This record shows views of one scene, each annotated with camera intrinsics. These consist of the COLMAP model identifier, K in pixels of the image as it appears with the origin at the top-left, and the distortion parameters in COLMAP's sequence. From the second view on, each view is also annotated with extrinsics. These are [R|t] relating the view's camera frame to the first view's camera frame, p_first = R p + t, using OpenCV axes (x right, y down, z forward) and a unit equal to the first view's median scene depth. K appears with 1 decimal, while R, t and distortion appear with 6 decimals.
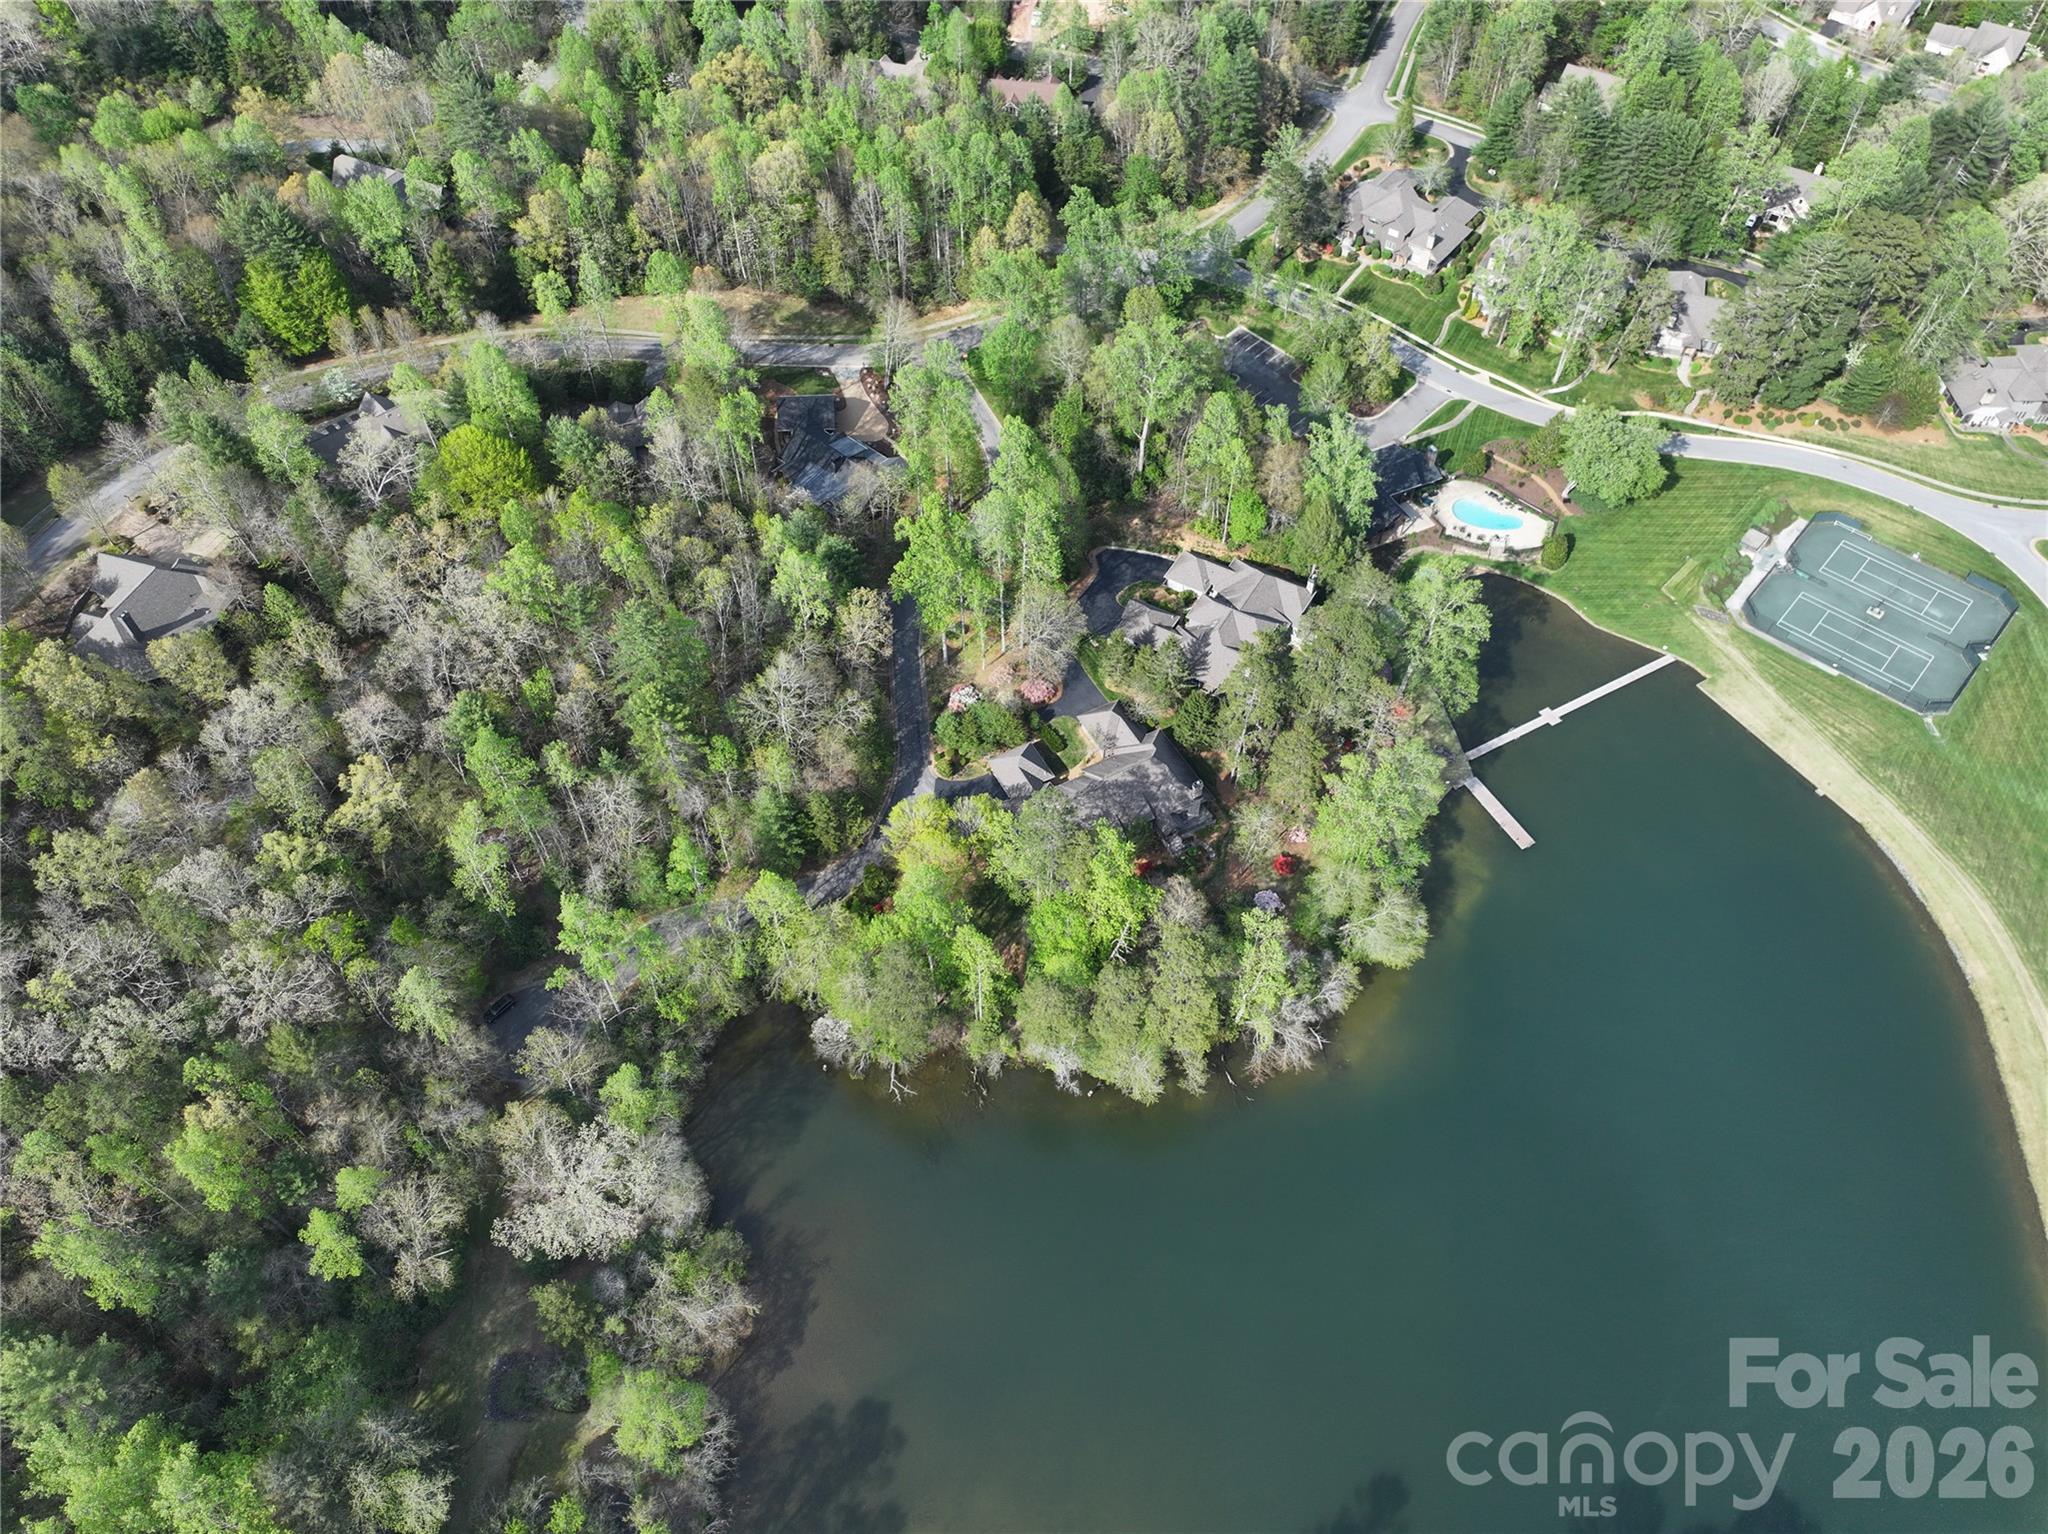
lens RADIAL K [[1427.1, 0, 1020.3], [0, 1427.1, 746.7], [0, 0, 1]] dist [0.004690, 0.006760]
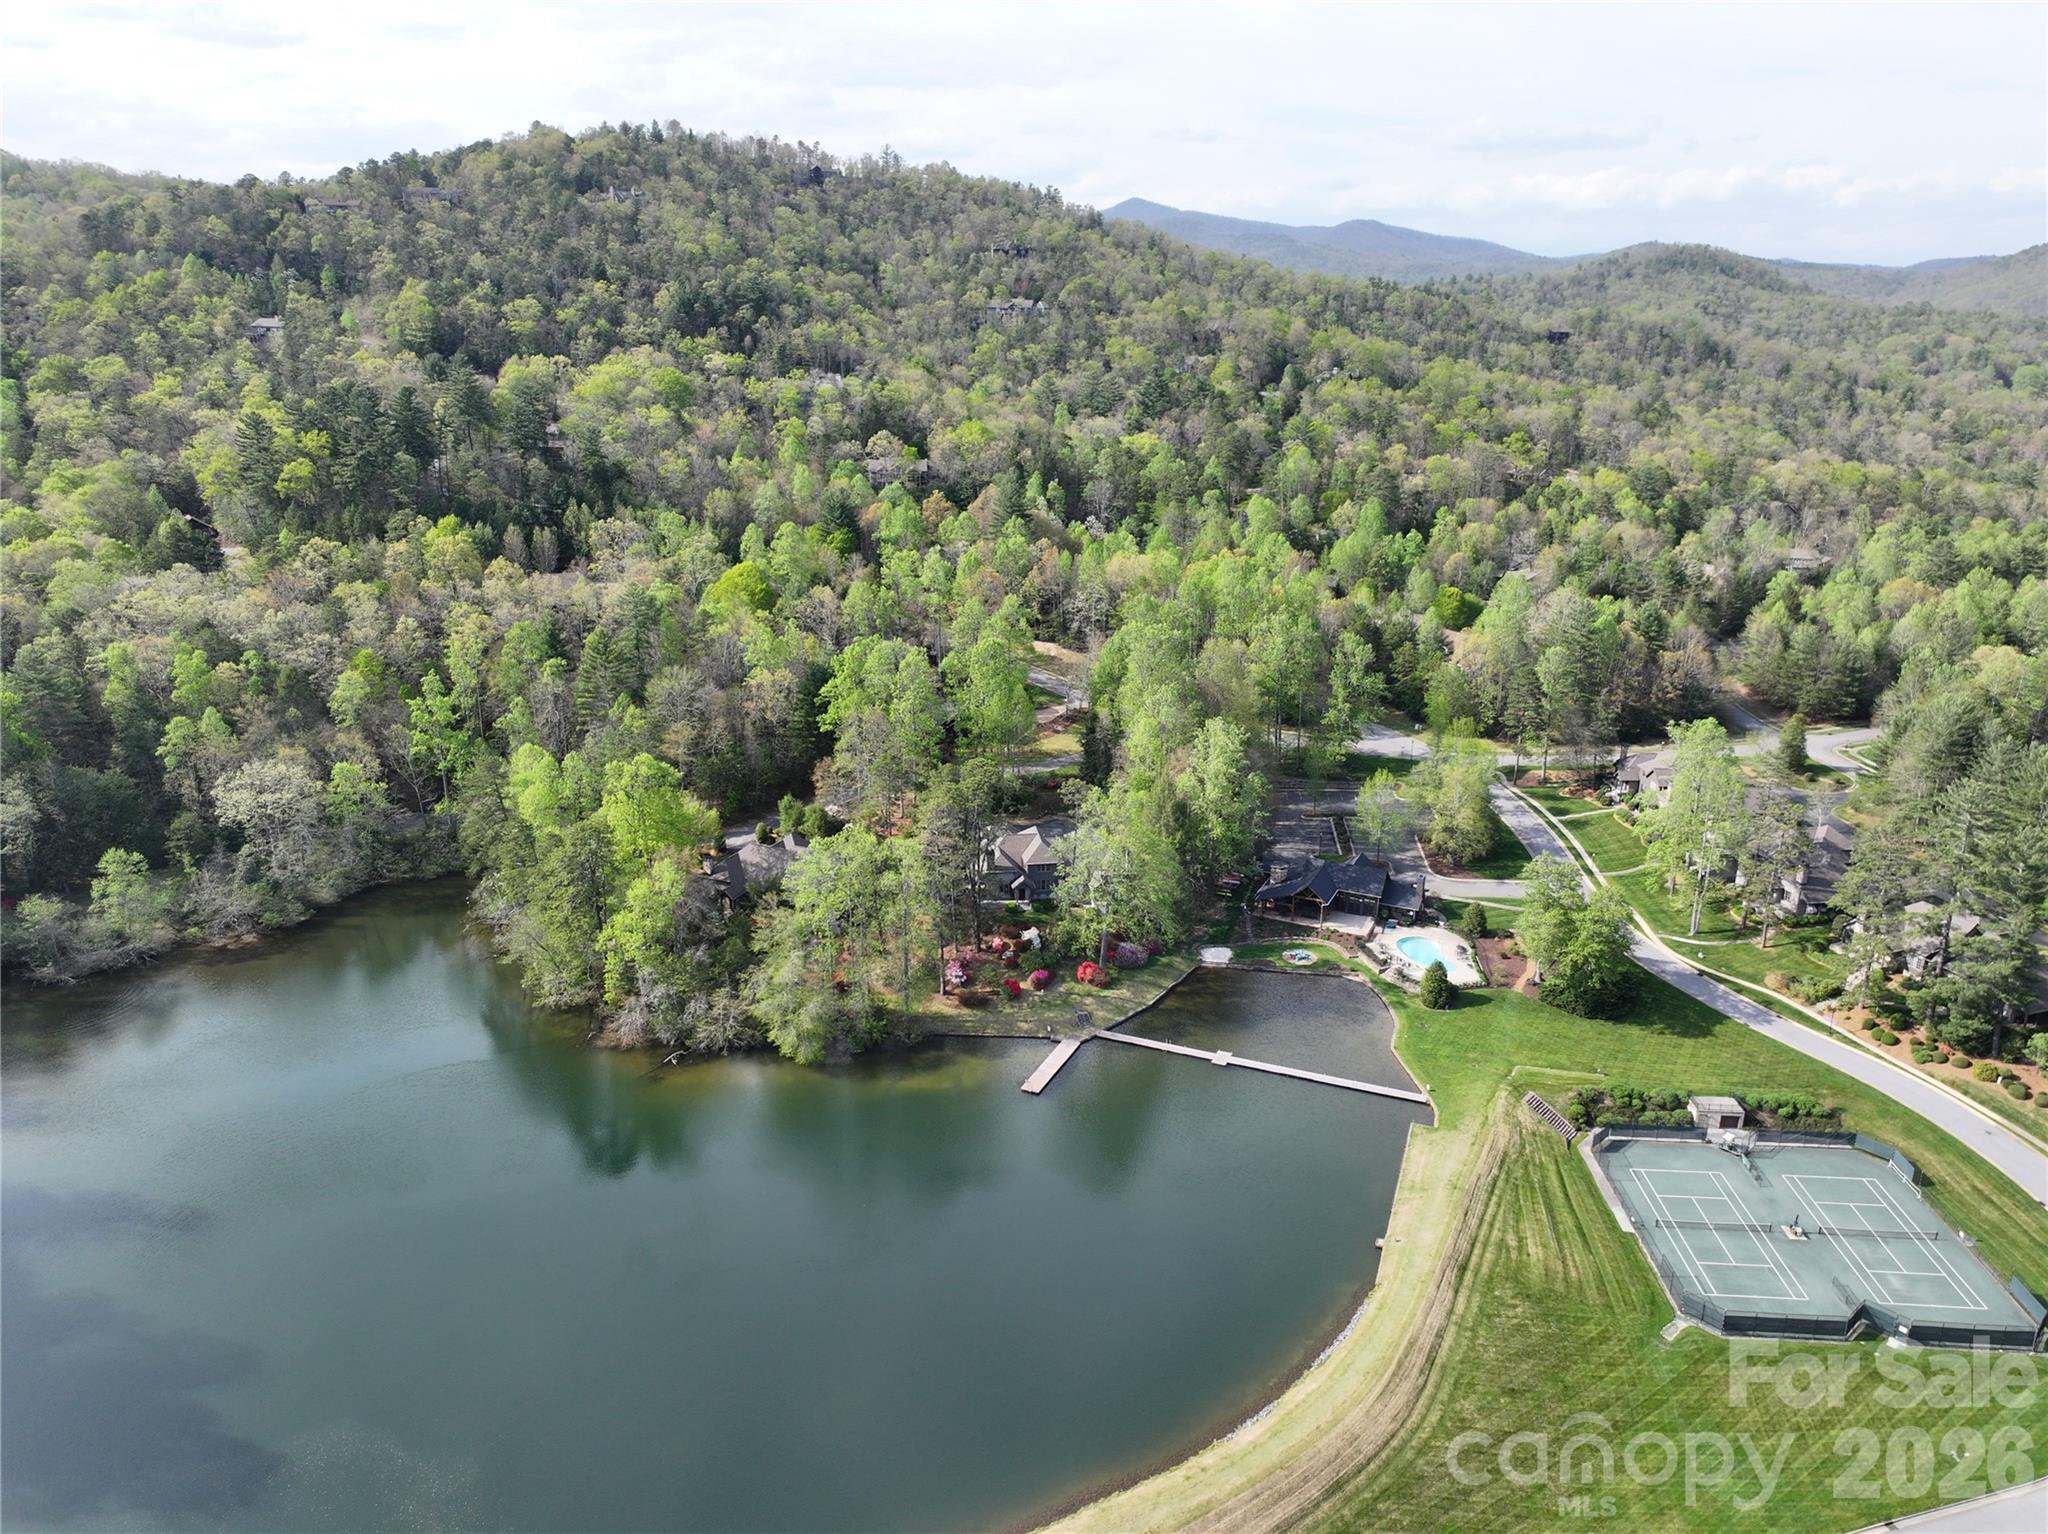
lens RADIAL K [[1426.3, 0, 1024.0], [0, 1426.3, 767.0], [0, 0, 1]] dist [-0.003561, 0.017281]
pose [[0.619591, 0.241723, -0.746777, 0.783271], [-0.618726, 0.735841, -0.275166, 0.136584], [0.482995, 0.632541, 0.605481, 0.306840]]
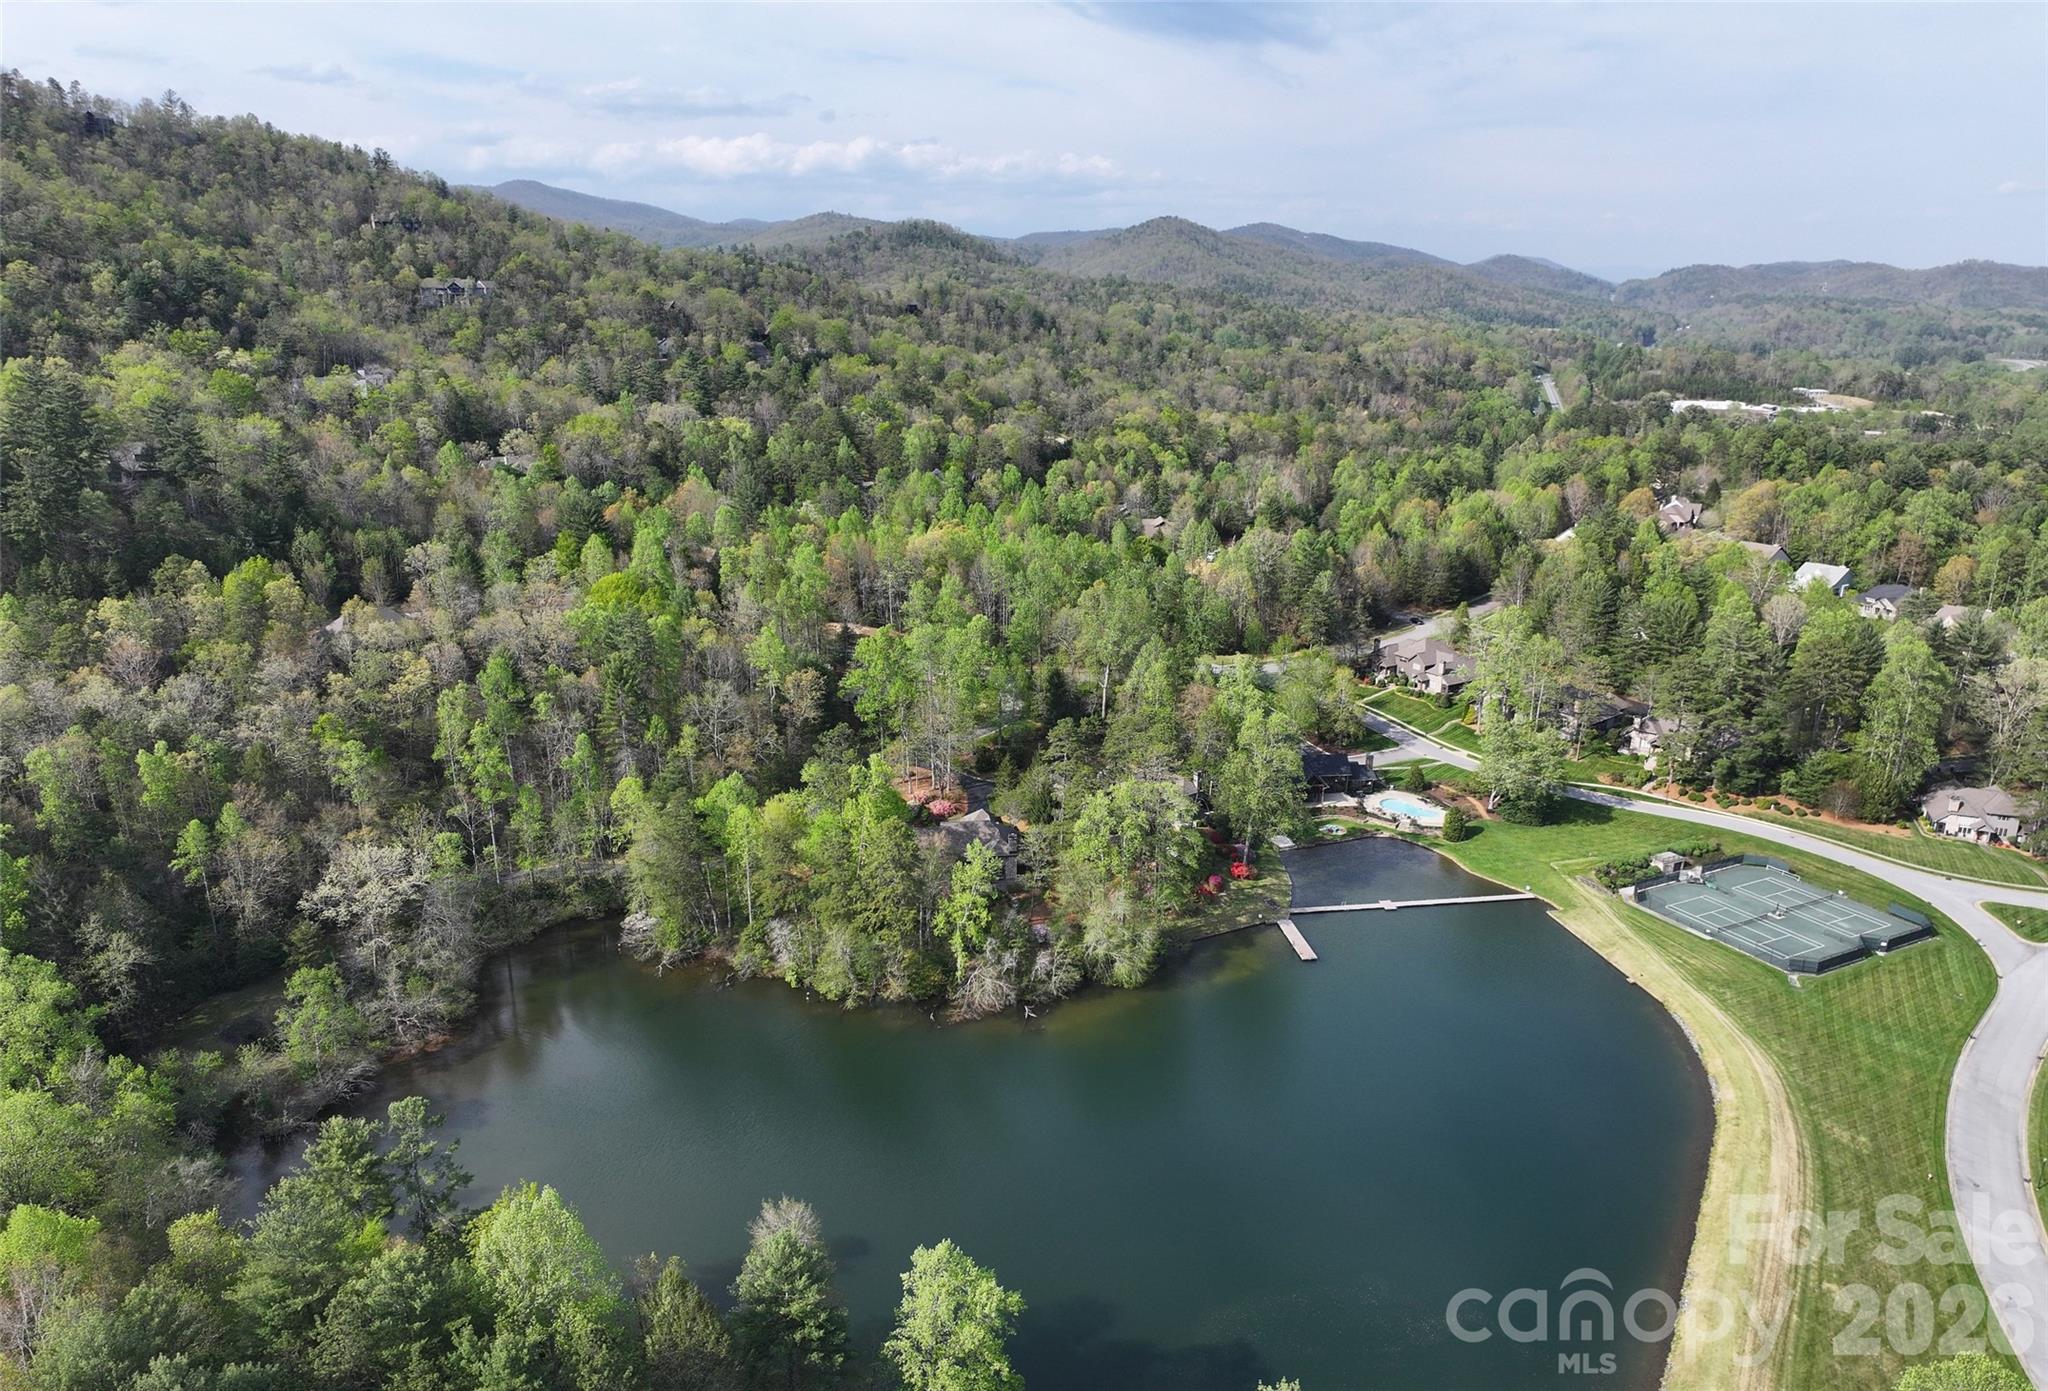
lens RADIAL K [[1425.7, 0, 1022.9], [0, 1425.7, 767.9], [0, 0, 1]] dist [0.001925, 0.006816]
pose [[0.937856, 0.116636, -0.326838, 0.404657], [-0.275050, 0.824119, -0.495153, 0.442516], [0.211600, 0.554279, 0.804985, 0.031369]]
